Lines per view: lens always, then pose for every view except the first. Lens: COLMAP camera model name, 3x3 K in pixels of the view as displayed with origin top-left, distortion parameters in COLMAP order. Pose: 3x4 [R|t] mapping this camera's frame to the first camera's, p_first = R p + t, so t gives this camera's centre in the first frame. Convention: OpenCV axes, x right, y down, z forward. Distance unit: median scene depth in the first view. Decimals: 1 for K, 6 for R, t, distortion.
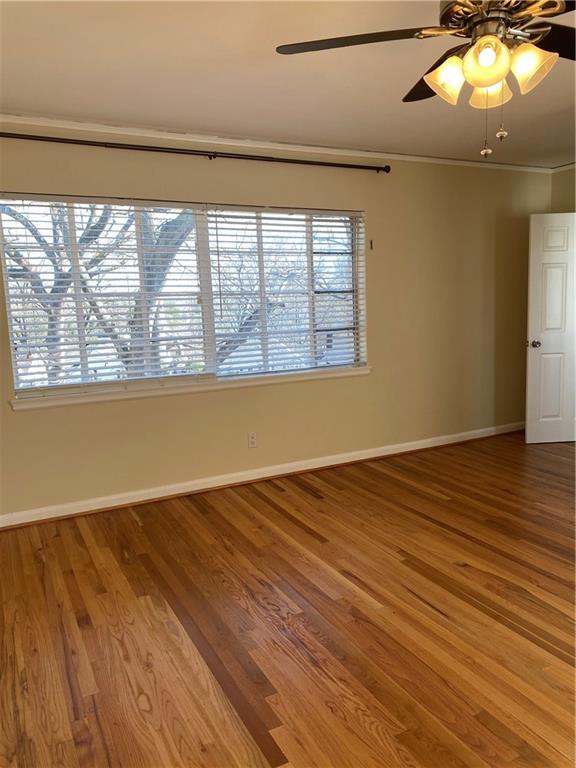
lens RADIAL K [[580.9, 0, 288.0], [0, 580.9, 384.0], [0, 0, 1]] dist [0.077661, -0.119221]
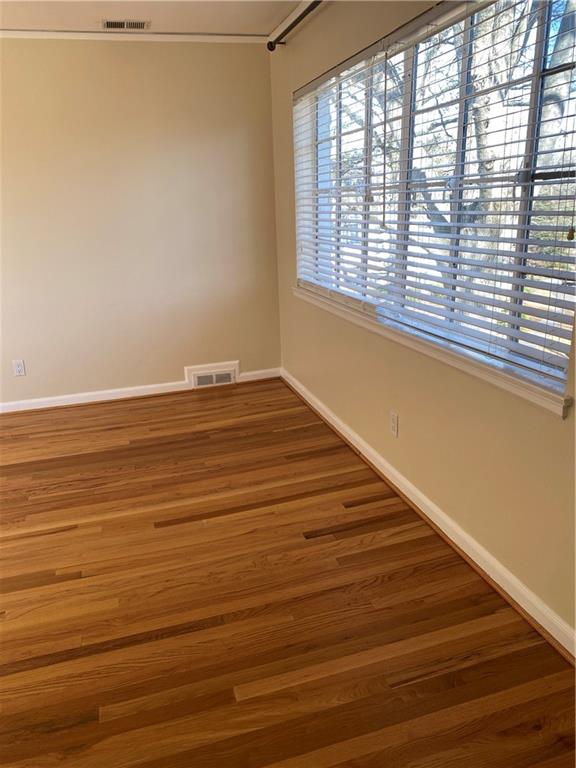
lens RADIAL K [[580.9, 0, 288.0], [0, 580.9, 384.0], [0, 0, 1]] dist [0.077661, -0.119221]
pose [[-0.189896, 0.328023, -0.925387, 0.698139], [-0.097709, 0.931544, 0.350256, -0.205362], [0.976930, 0.156931, -0.144846, 1.245562]]
